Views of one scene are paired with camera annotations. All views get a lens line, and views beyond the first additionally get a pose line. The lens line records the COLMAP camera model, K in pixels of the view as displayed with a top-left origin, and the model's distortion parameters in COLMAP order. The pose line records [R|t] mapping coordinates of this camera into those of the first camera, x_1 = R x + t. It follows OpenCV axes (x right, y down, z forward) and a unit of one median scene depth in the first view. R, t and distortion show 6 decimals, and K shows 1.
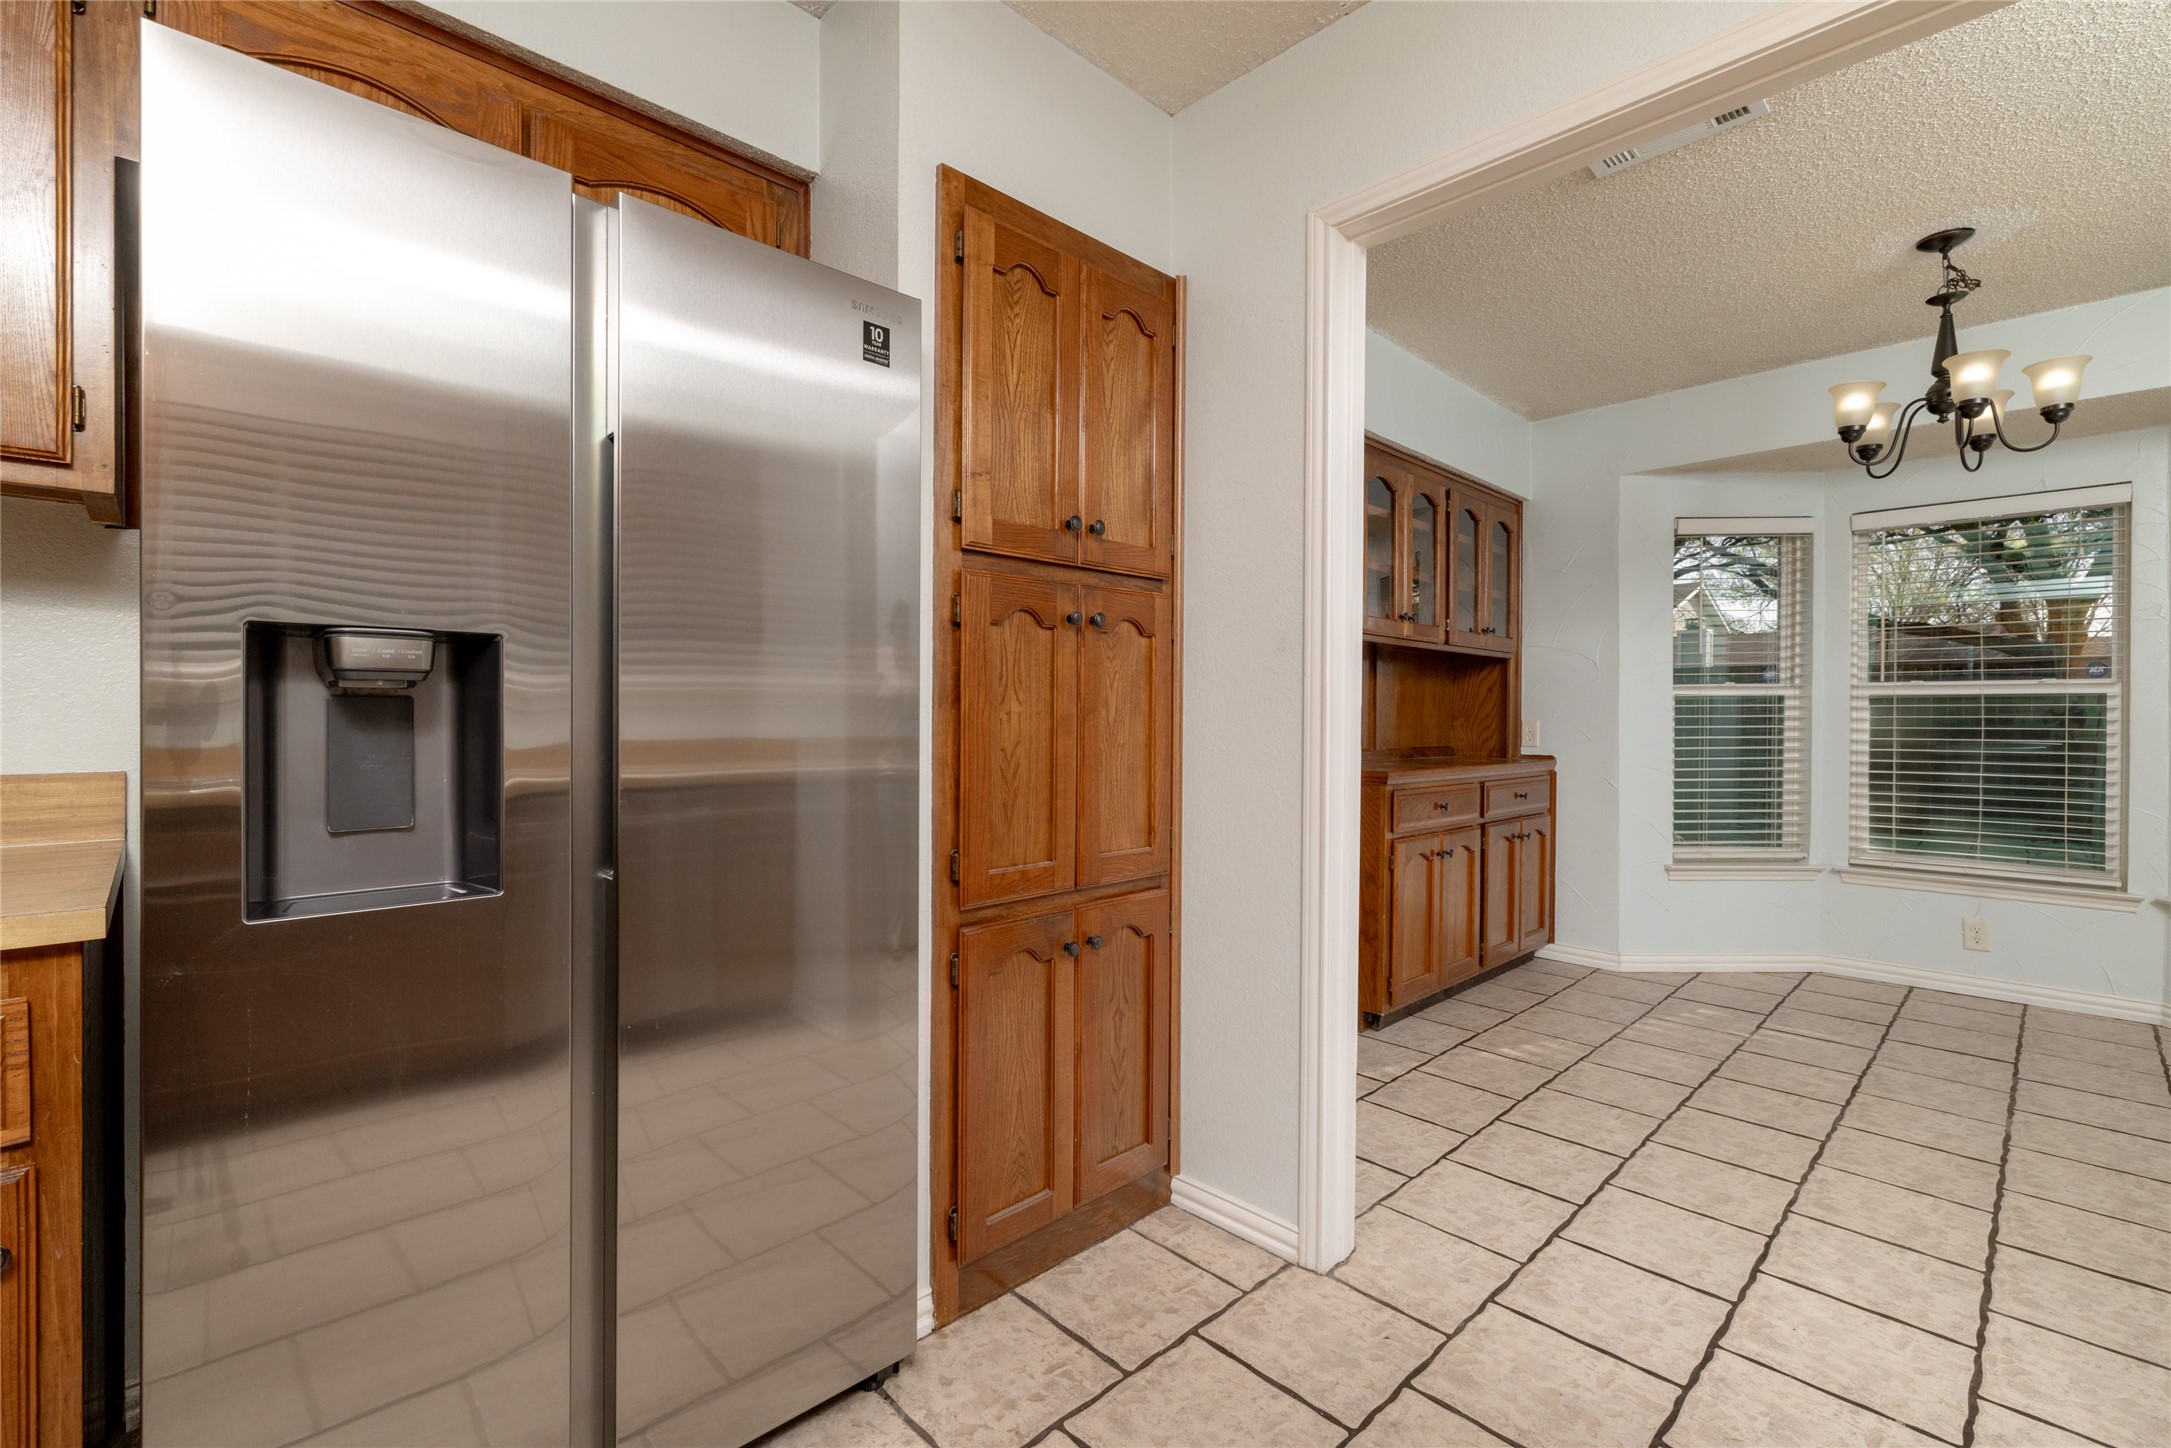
lens RADIAL K [[919.6, 0, 1094.9], [0, 919.6, 714.7], [0, 0, 1]] dist [-0.018261, 0.002371]
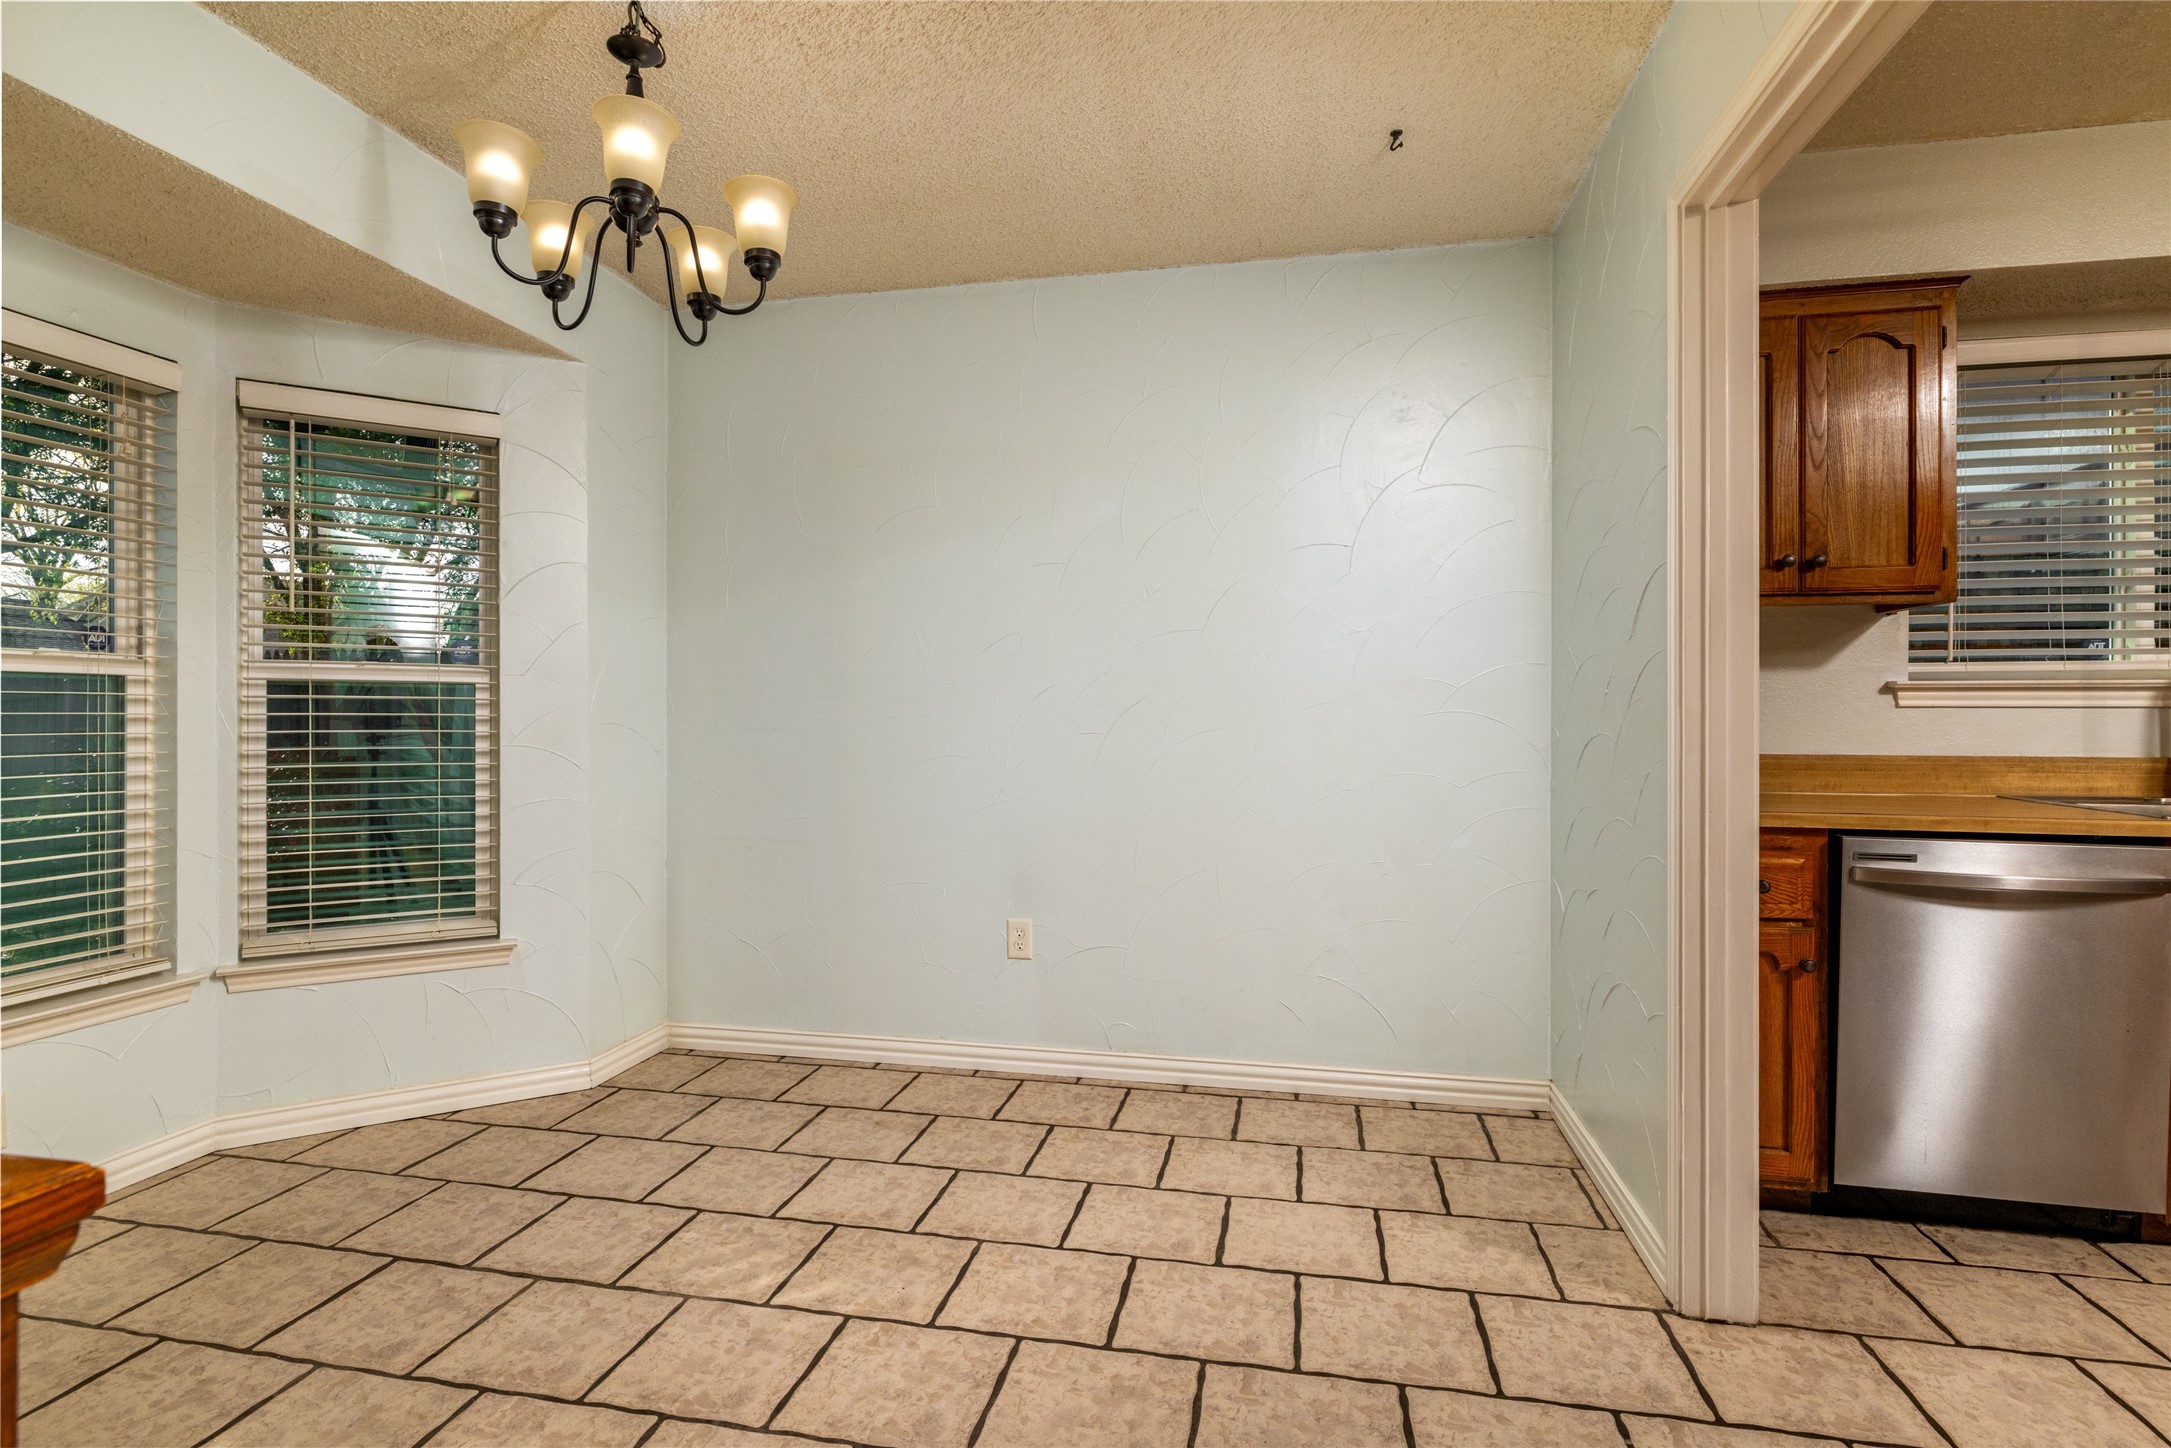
lens RADIAL K [[1069.5, 0, 1102.3], [0, 1069.5, 724.4], [0, 0, 1]] dist [-0.003094, 0.001355]
pose [[-0.554573, -0.014190, 0.832014, 0.139632], [-0.001434, 0.999869, 0.016097, -0.003801], [-0.832134, 0.007734, -0.554521, 1.140178]]
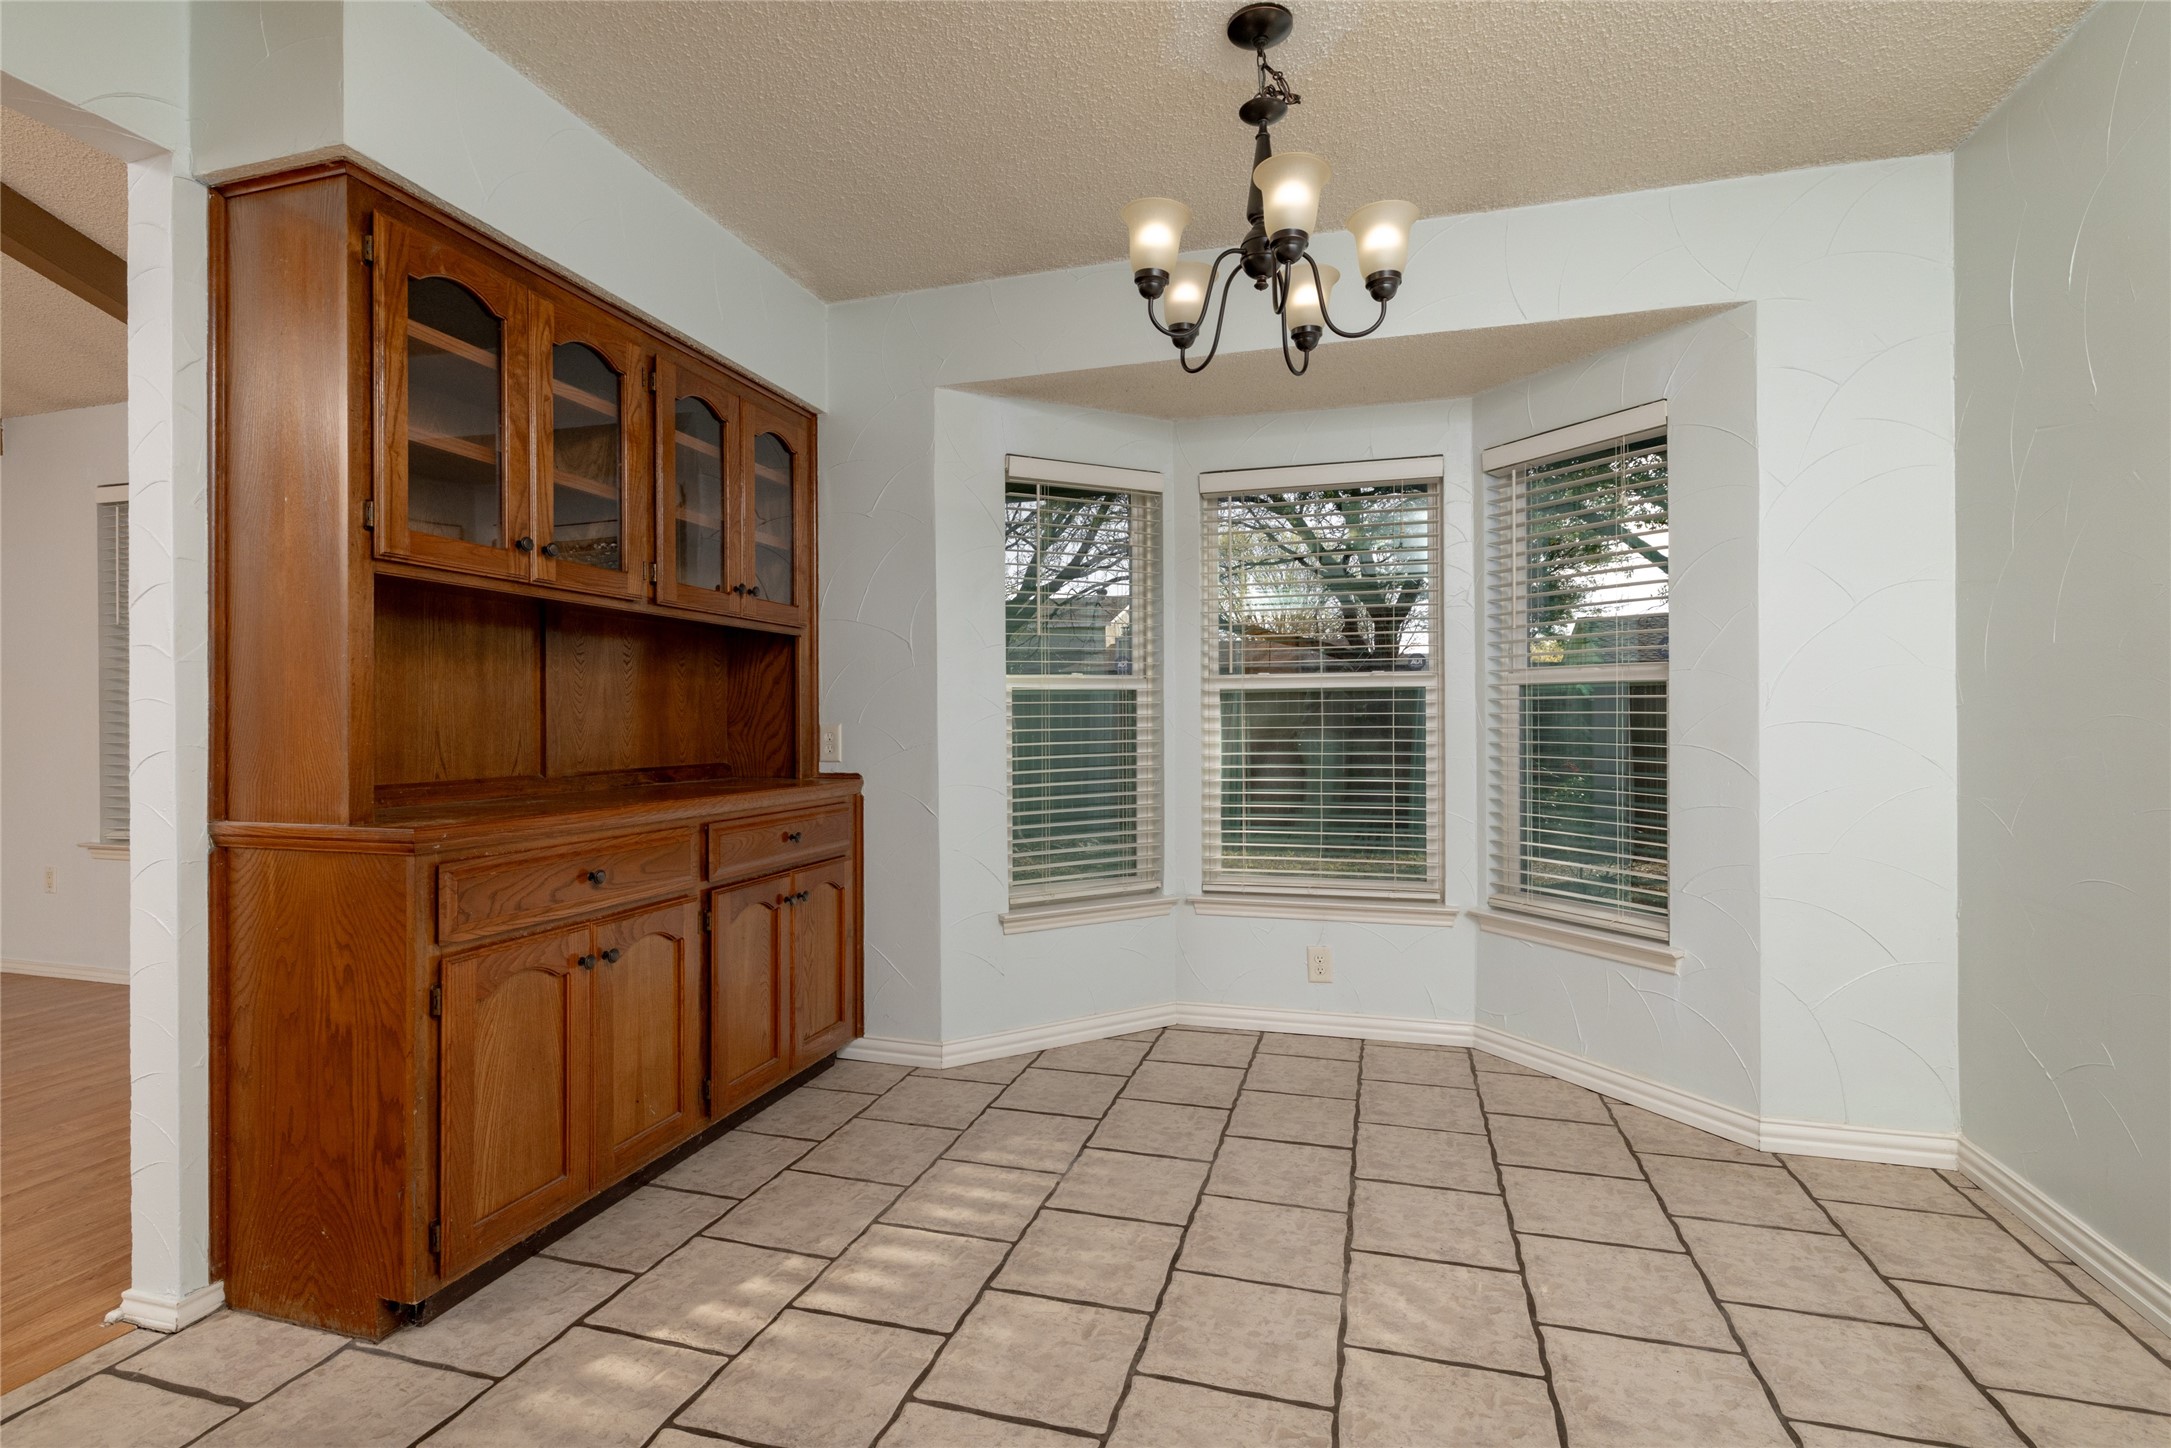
lens RADIAL K [[966.1, 0, 1049.2], [0, 966.1, 714.3], [0, 0, 1]] dist [-0.019929, 0.001931]
pose [[0.884771, -0.007022, 0.465974, 0.446791], [0.010907, 0.999925, -0.005642, 0.007064], [-0.465899, 0.010075, 0.884781, 0.425800]]
